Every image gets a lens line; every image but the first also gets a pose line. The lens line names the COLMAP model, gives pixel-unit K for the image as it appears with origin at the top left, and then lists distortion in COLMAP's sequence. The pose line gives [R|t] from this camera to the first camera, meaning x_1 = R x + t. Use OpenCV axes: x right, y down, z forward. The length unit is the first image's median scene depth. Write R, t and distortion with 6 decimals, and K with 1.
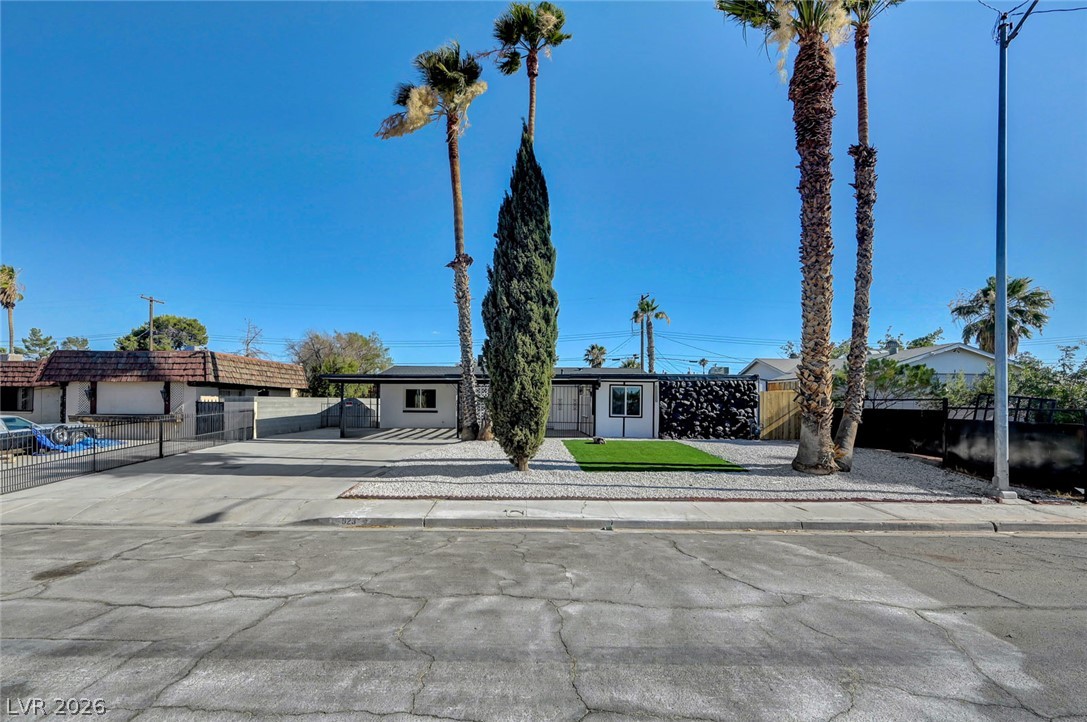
lens RADIAL K [[481.2, 0, 514.4], [0, 481.2, 398.5], [0, 0, 1]] dist [-0.003119, -0.000099]
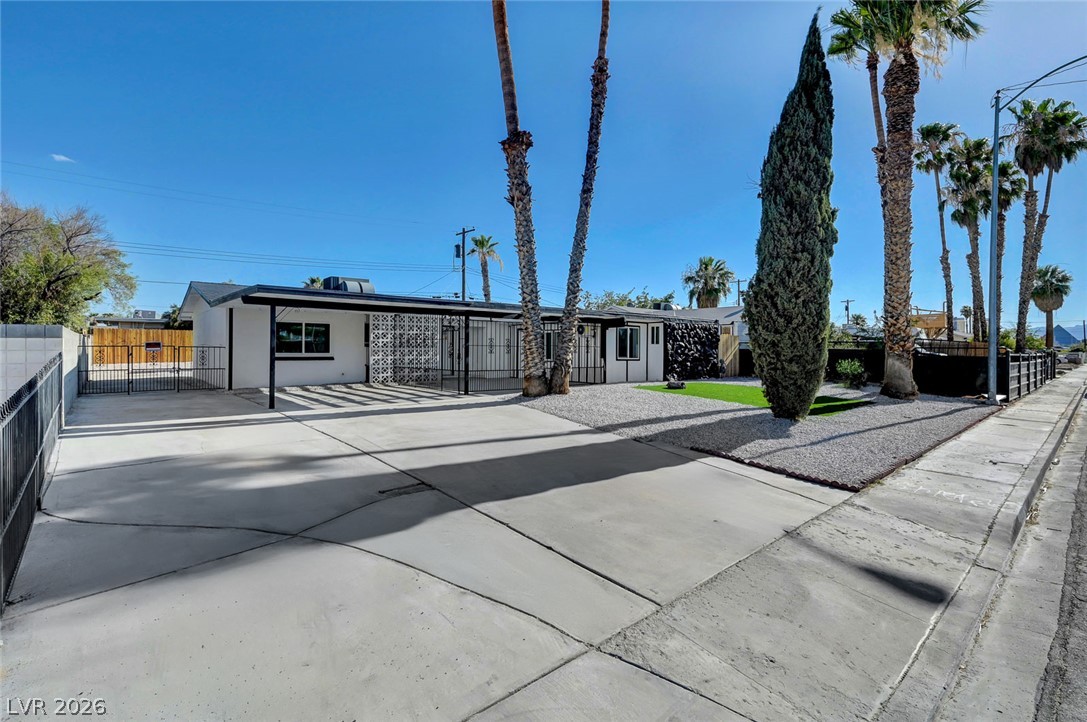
lens RADIAL K [[496.6, 0, 569.6], [0, 496.6, 350.9], [0, 0, 1]] dist [-0.005238, -0.000455]
pose [[0.716790, -0.005714, 0.697266, -0.547069], [-0.003376, 0.999926, 0.011666, 0.010966], [-0.697281, -0.010716, 0.716717, 0.413169]]
